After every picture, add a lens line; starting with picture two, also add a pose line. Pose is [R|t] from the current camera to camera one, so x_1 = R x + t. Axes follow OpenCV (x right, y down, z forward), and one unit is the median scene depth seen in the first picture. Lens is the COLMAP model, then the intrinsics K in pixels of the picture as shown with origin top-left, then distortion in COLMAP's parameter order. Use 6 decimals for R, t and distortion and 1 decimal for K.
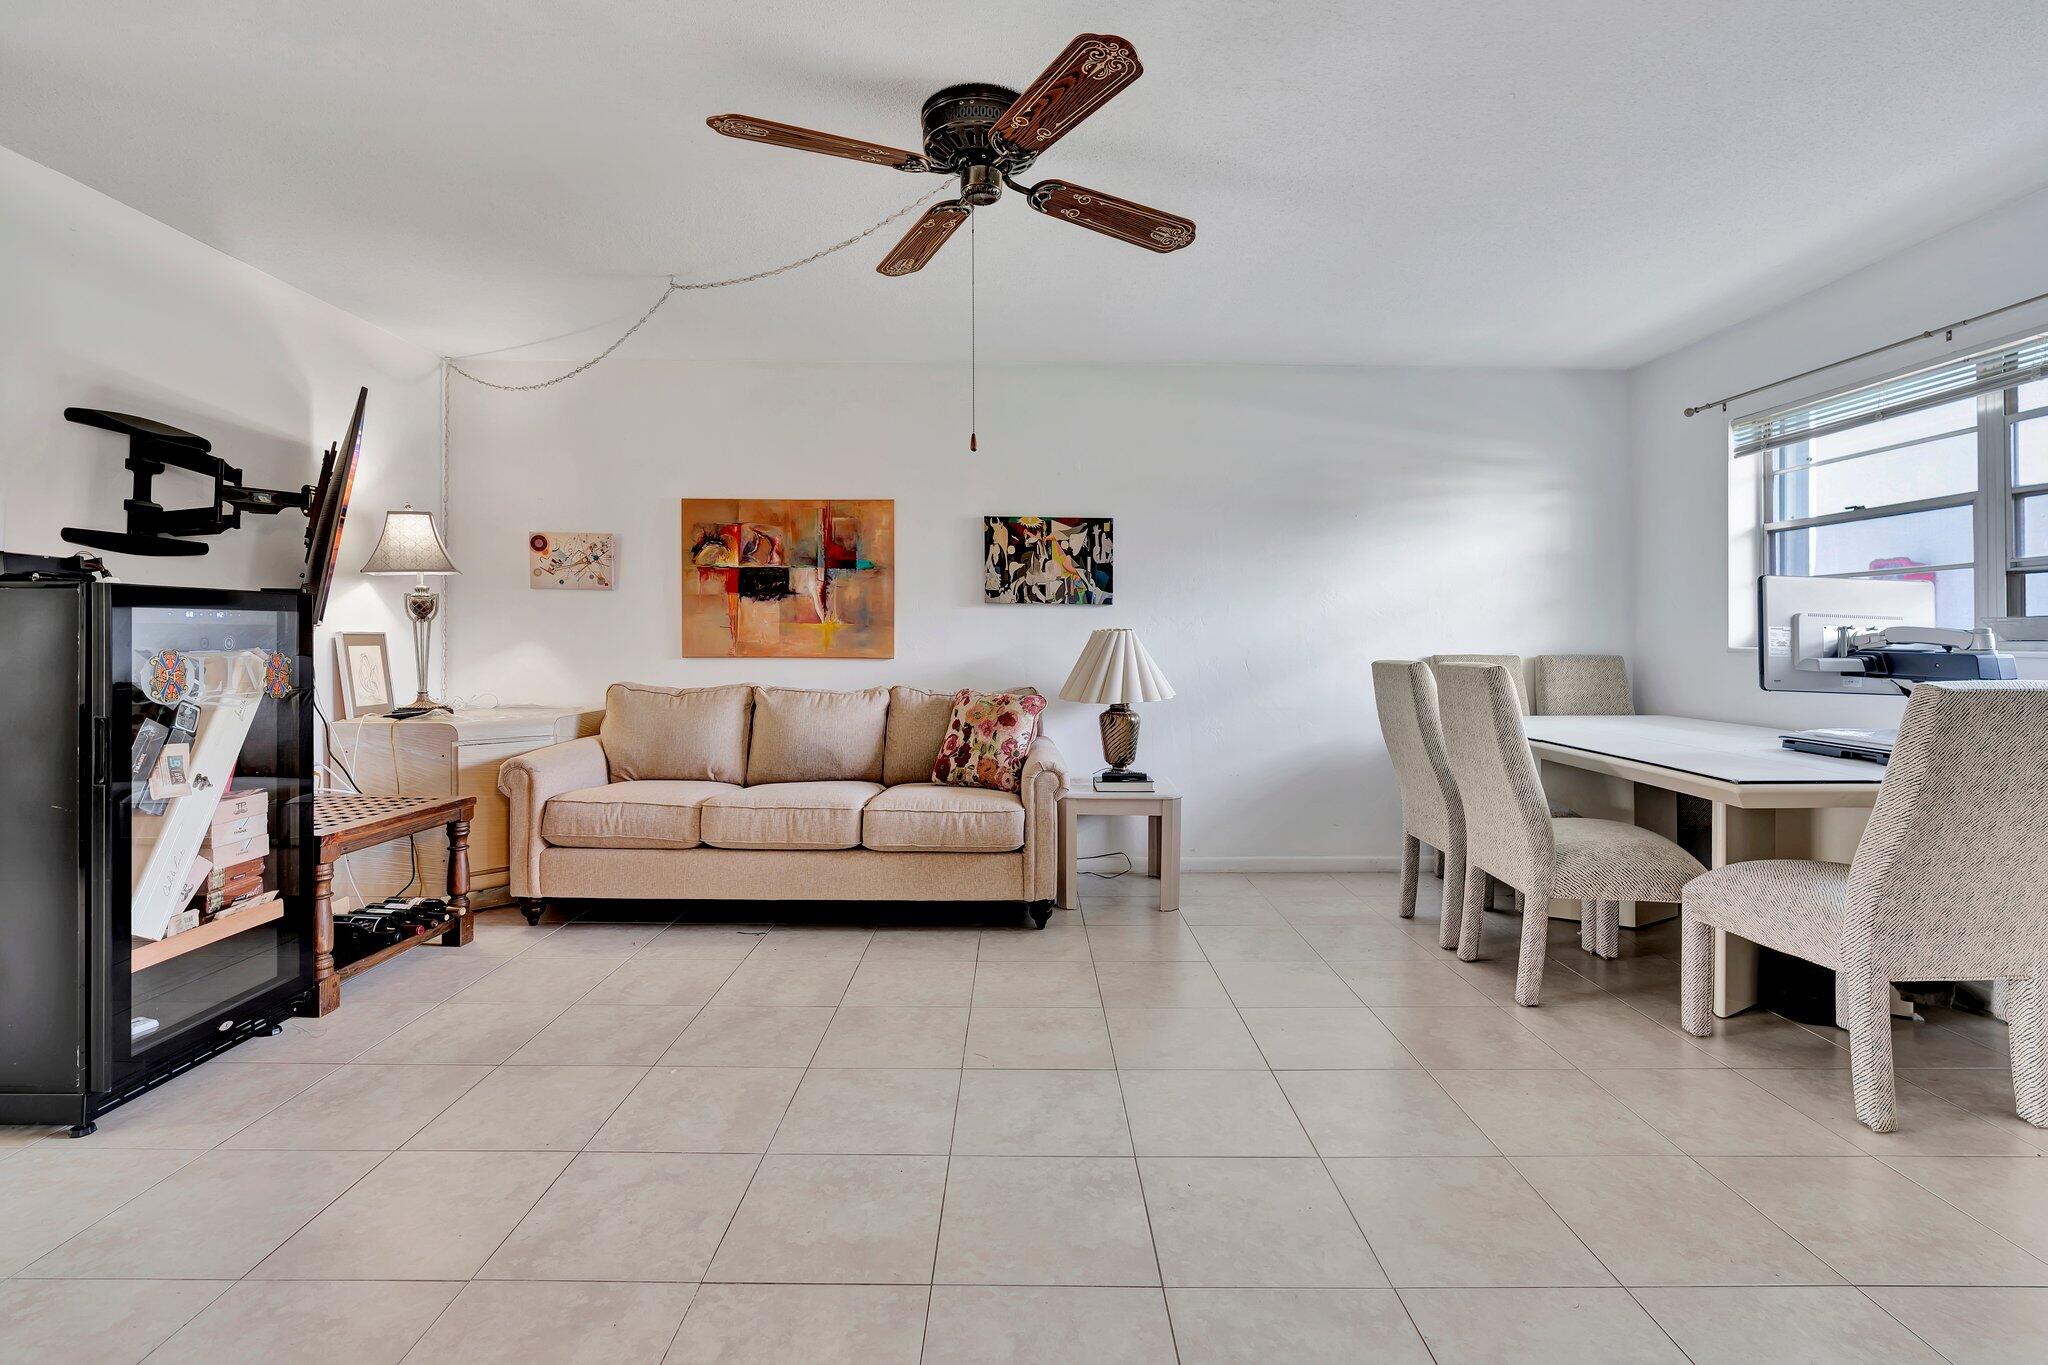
lens RADIAL K [[927.9, 0, 1022.6], [0, 927.9, 627.7], [0, 0, 1]] dist [-0.010614, 0.002336]
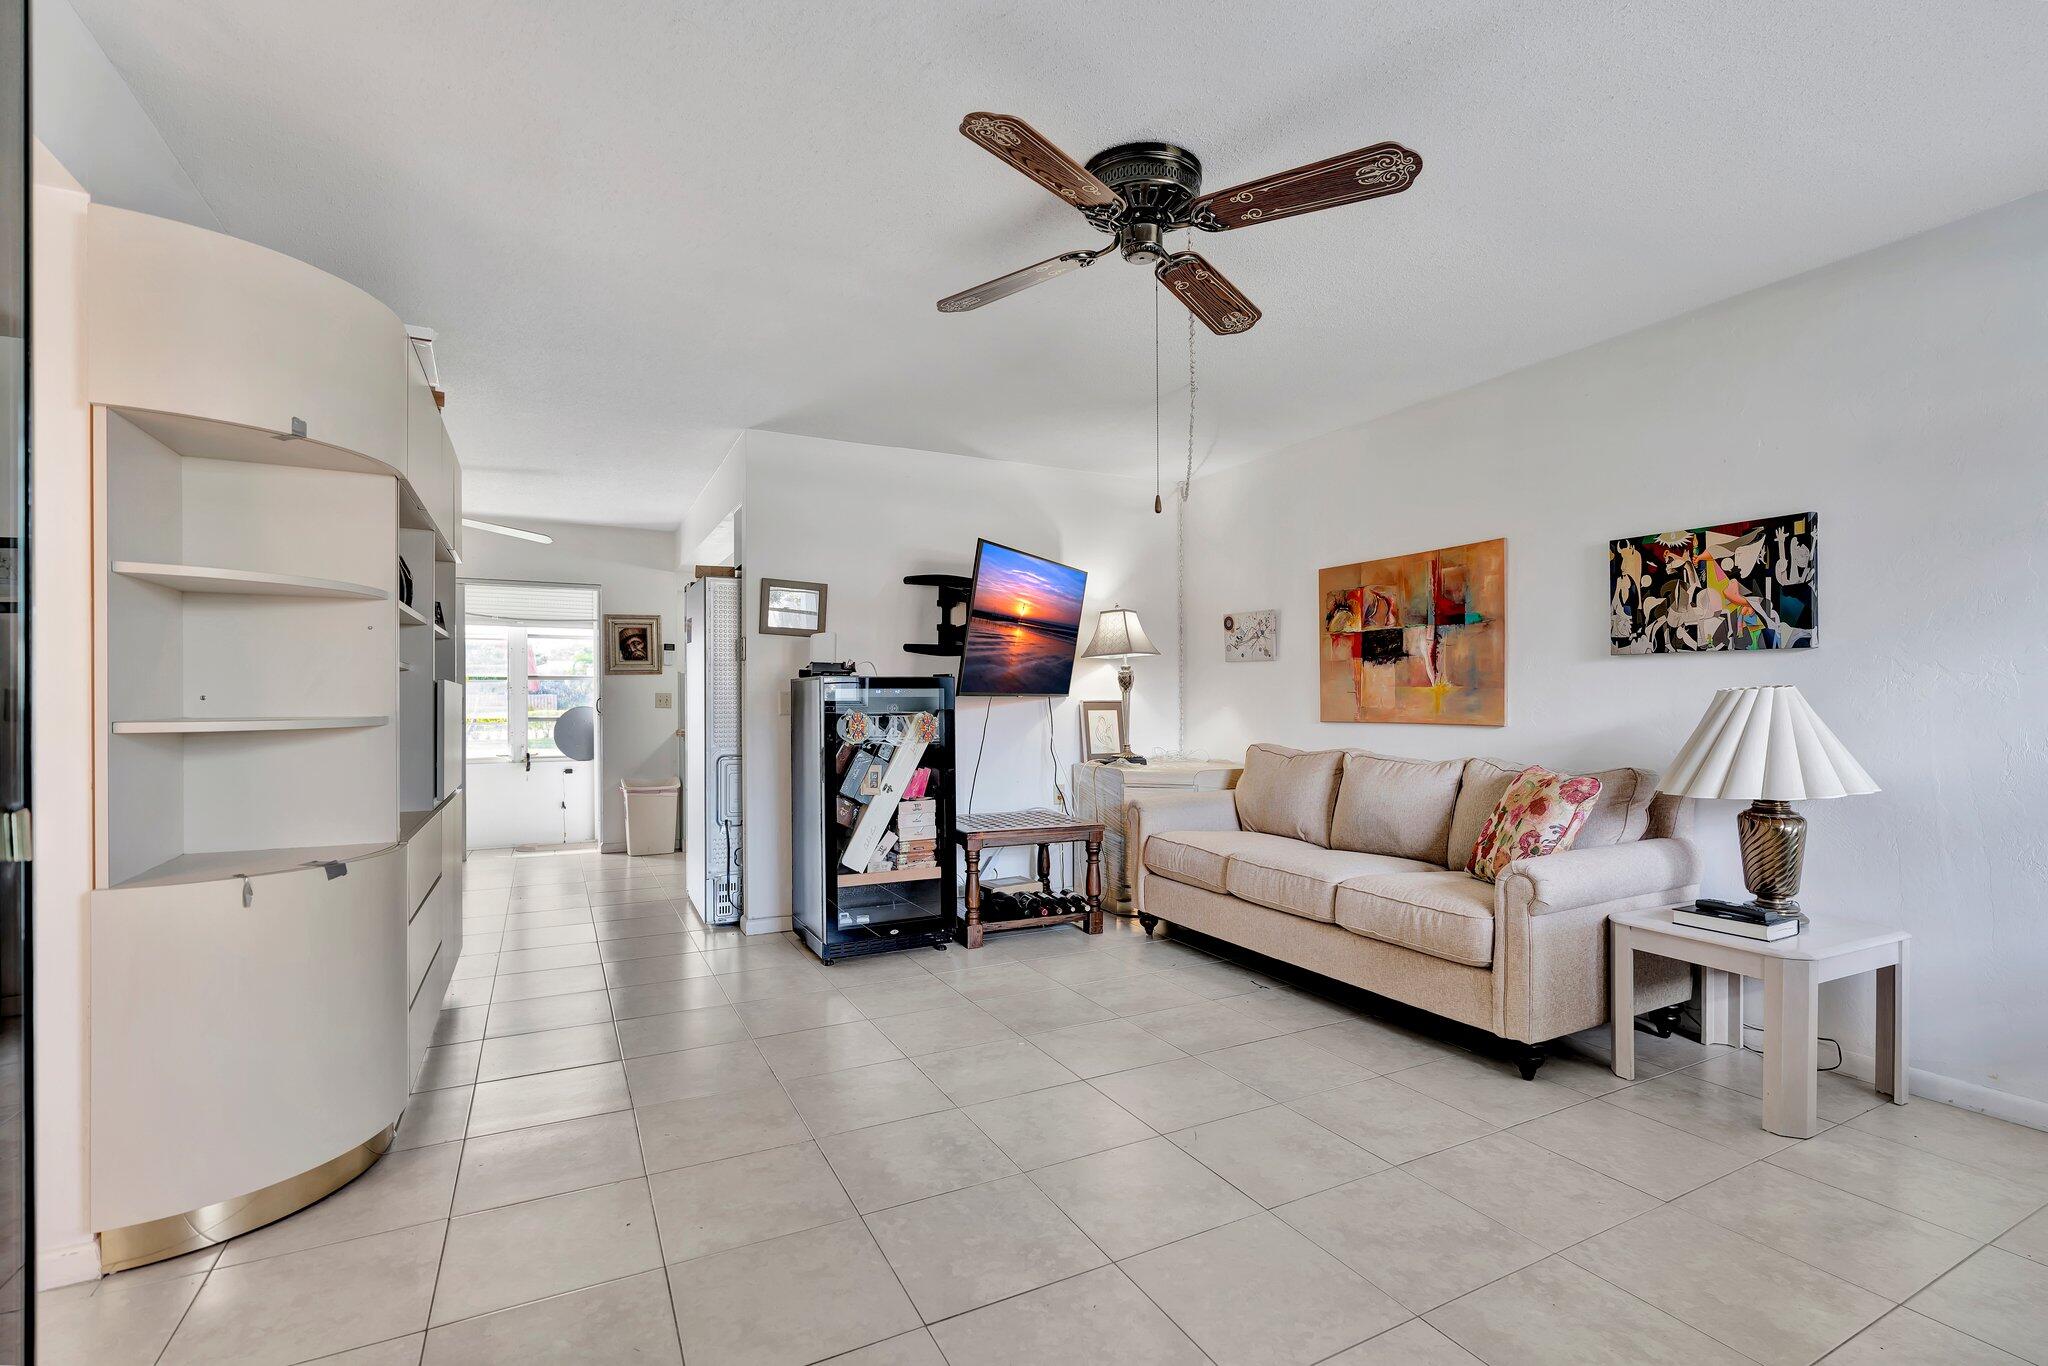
lens RADIAL K [[927.9, 0, 1026.2], [0, 927.9, 703.0], [0, 0, 1]] dist [-0.010614, 0.002336]
pose [[0.461251, -0.005604, -0.887252, 0.437982], [0.014352, 0.999896, 0.001145, 0.005180], [0.887154, -0.013262, 0.461283, 0.243212]]
